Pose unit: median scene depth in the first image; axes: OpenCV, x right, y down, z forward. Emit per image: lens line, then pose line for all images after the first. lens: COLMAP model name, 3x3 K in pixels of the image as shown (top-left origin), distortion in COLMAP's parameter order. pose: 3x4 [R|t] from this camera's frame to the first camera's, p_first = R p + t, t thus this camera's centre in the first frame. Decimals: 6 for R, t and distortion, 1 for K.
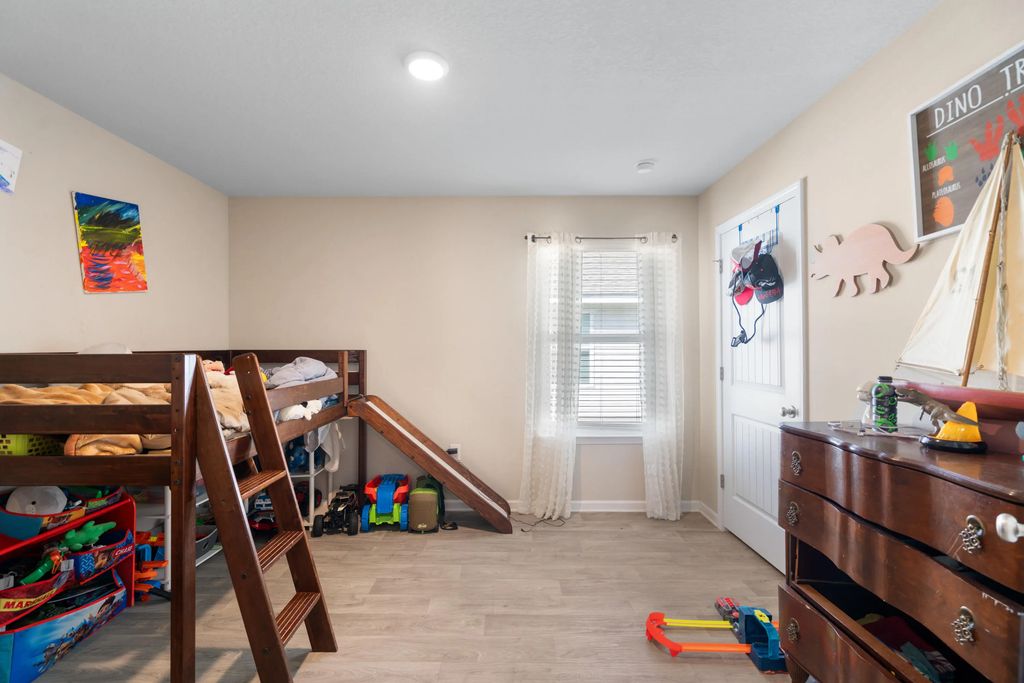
lens RADIAL K [[463.2, 0, 506.7], [0, 463.2, 341.3], [0, 0, 1]] dist [-0.002310, 0.001130]
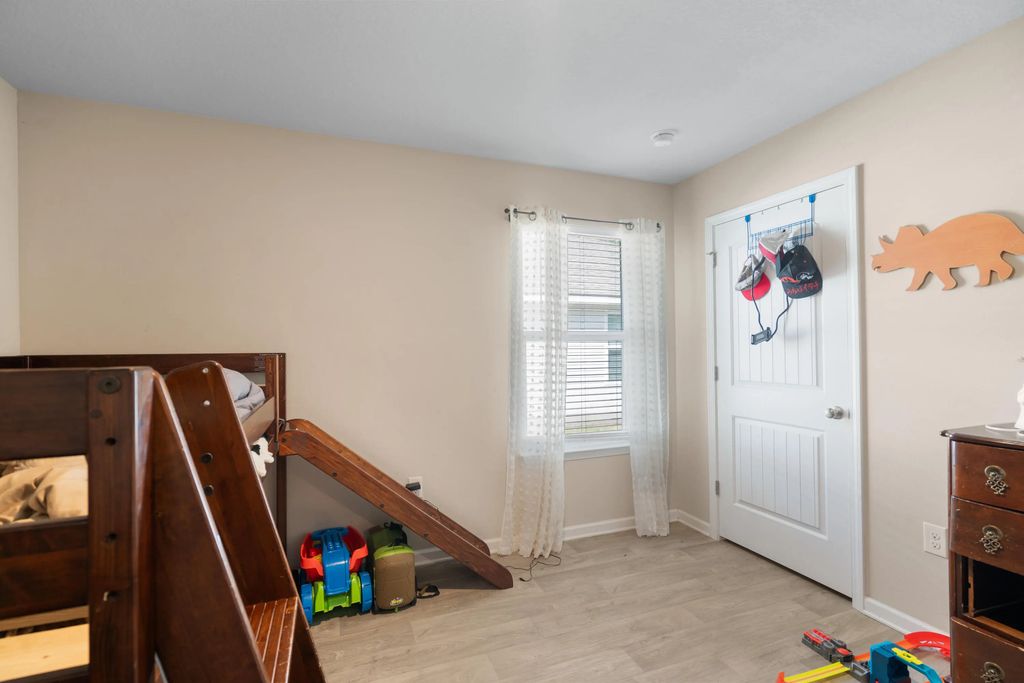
lens RADIAL K [[463.2, 0, 512.9], [0, 463.2, 341.9], [0, 0, 1]] dist [-0.002310, 0.001130]
pose [[0.933950, -0.002513, 0.357394, -0.265918], [0.002632, 0.999997, 0.000153, 0.004476], [-0.357394, 0.000797, 0.933954, 0.276514]]
